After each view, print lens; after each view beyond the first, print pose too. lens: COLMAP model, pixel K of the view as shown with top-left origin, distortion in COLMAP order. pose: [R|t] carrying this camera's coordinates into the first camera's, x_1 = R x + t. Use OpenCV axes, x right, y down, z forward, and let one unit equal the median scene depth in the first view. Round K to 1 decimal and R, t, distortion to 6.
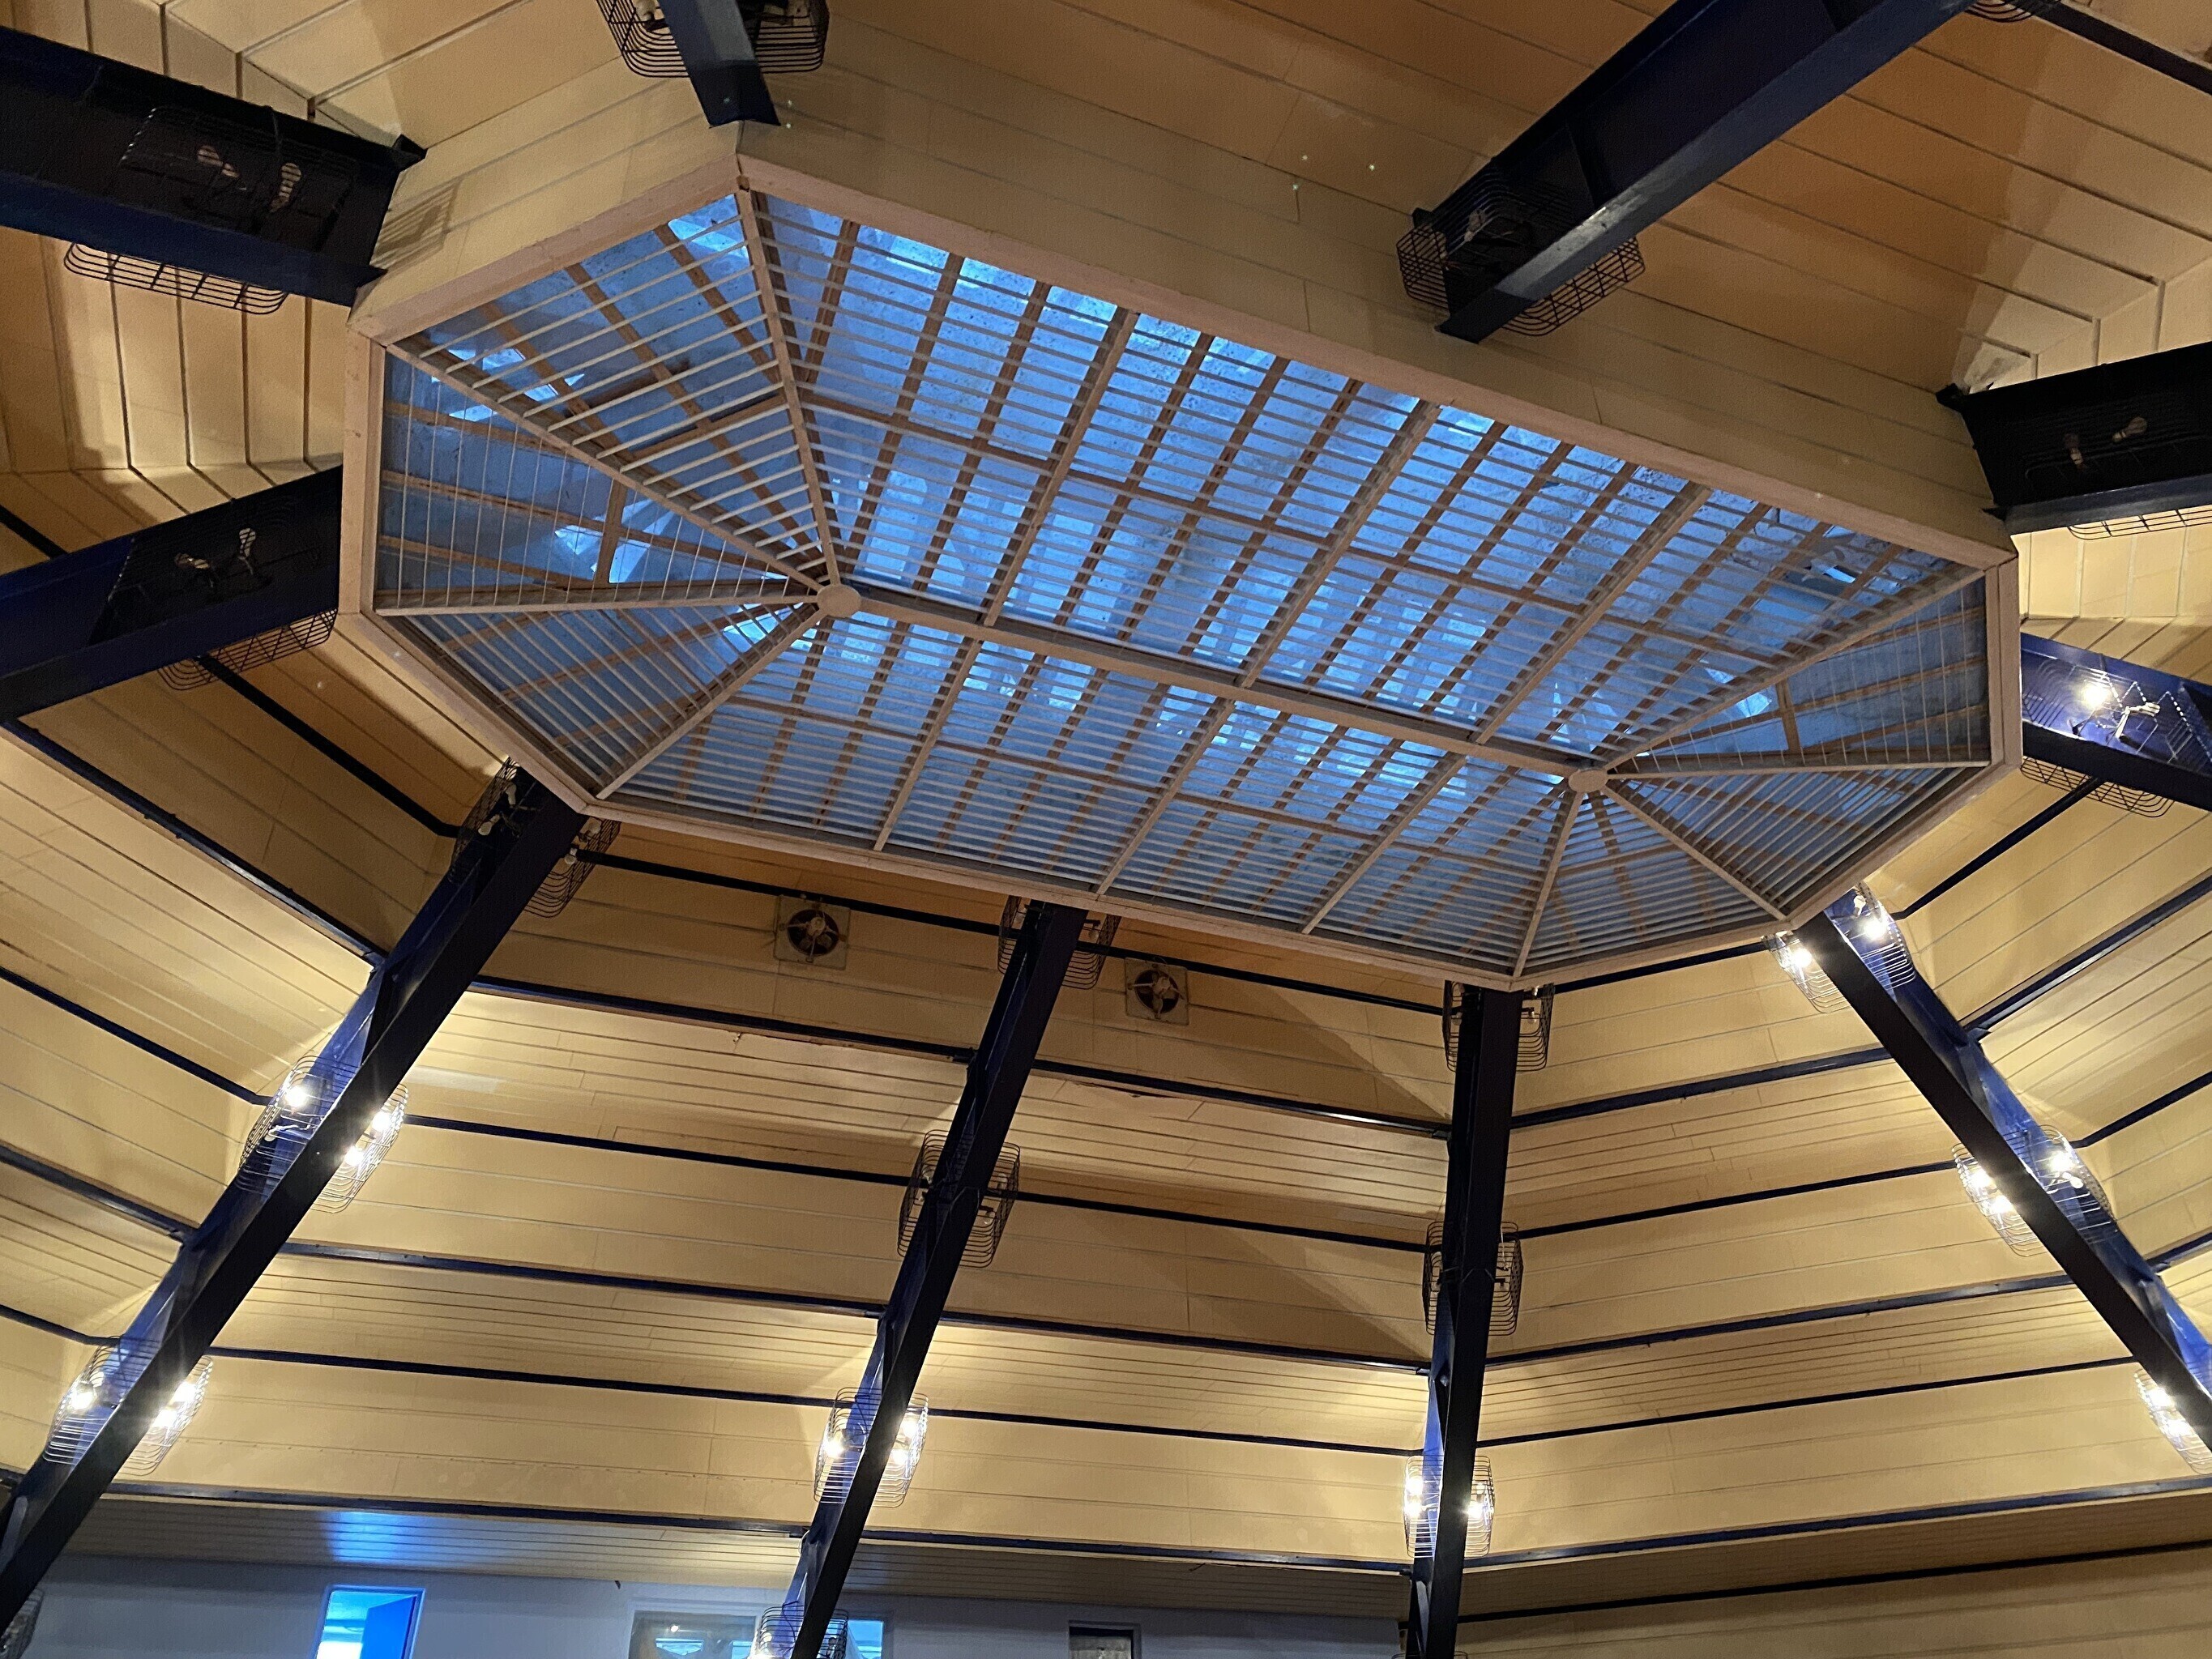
lens RADIAL K [[1685.0, 0, 1126.5], [0, 1685.0, 830.9], [0, 0, 1]] dist [0.073104, -0.074149]
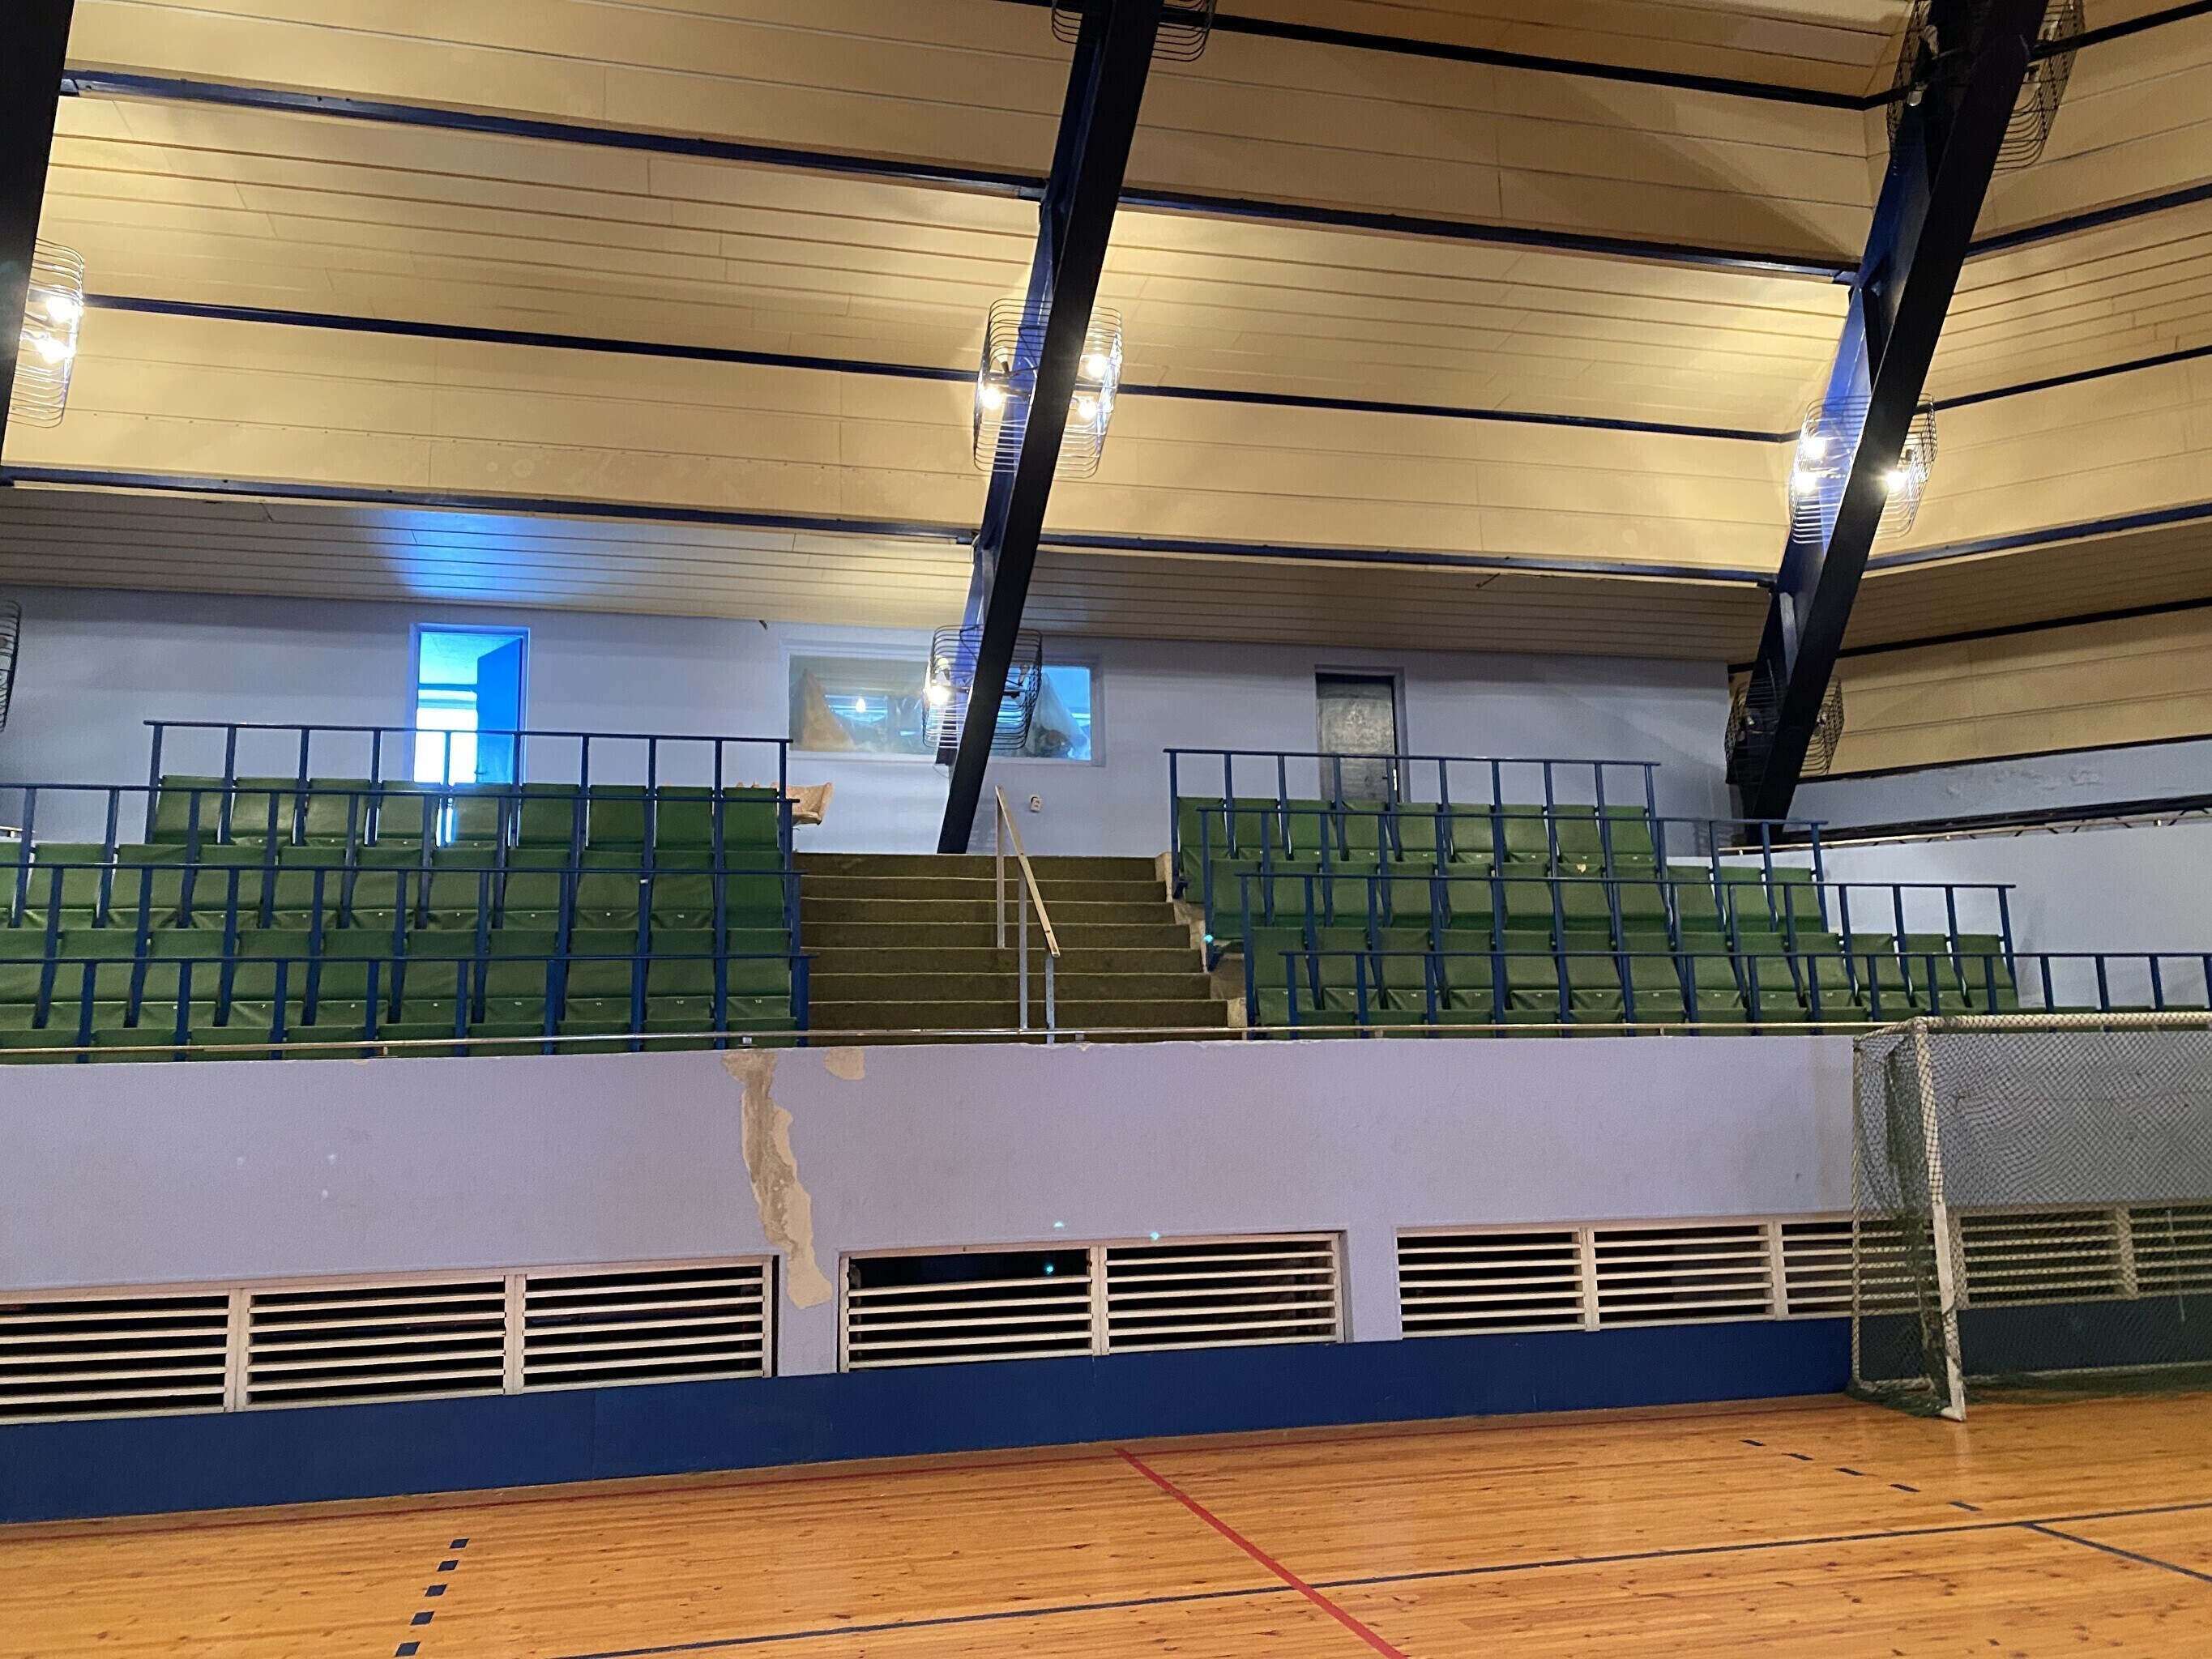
lens RADIAL K [[1651.2, 0, 1113.0], [0, 1651.2, 817.9], [0, 0, 1]] dist [0.006397, -0.013153]
pose [[0.991344, -0.014962, -0.130437, -0.031447], [0.068766, 0.905488, 0.418764, 0.216725], [0.111844, -0.424108, 0.898679, 0.283903]]
